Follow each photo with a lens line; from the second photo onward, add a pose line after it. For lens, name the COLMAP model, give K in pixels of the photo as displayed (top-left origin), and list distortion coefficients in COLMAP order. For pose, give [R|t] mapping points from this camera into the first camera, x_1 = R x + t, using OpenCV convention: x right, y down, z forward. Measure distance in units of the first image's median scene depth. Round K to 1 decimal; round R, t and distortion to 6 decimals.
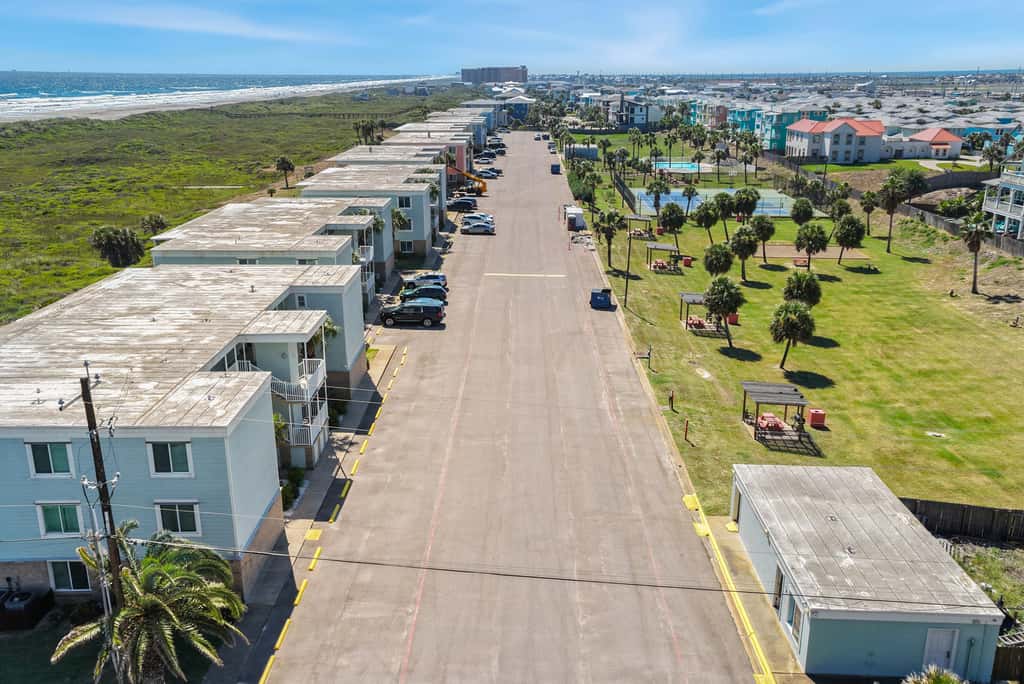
lens RADIAL K [[859.3, 0, 509.8], [0, 859.3, 341.5], [0, 0, 1]] dist [-0.001653, 0.021036]
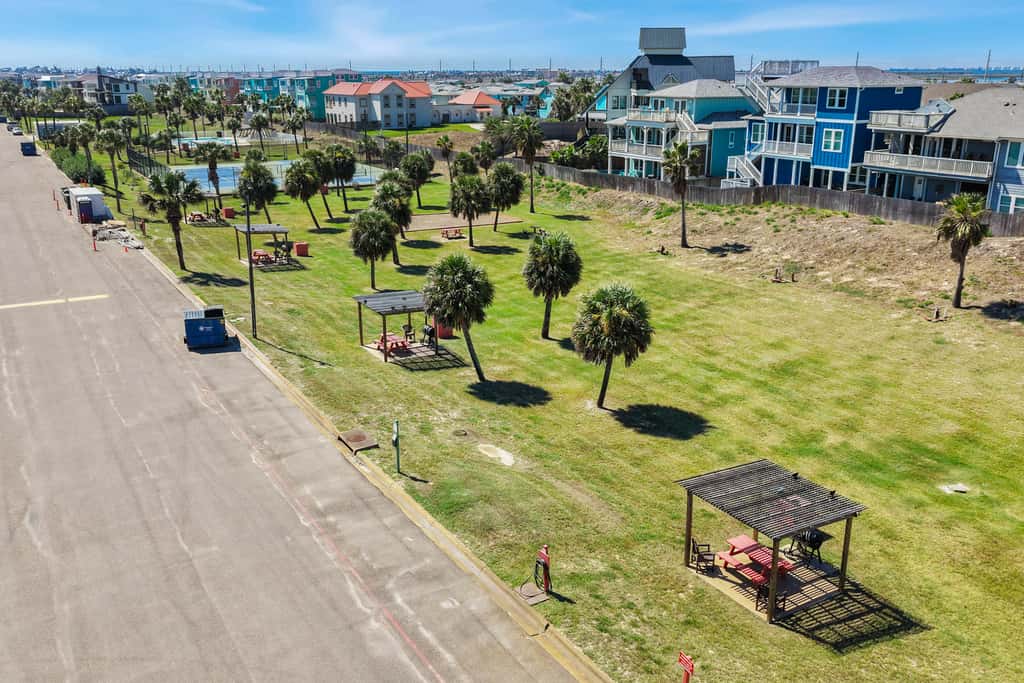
lens RADIAL K [[859.3, 0, 510.7], [0, 859.3, 347.0], [0, 0, 1]] dist [-0.001653, 0.021036]
pose [[0.842994, -0.164846, 0.512041, -0.003500], [0.160369, 0.985618, 0.053286, -0.033667], [-0.513461, 0.037196, 0.857306, 0.419671]]
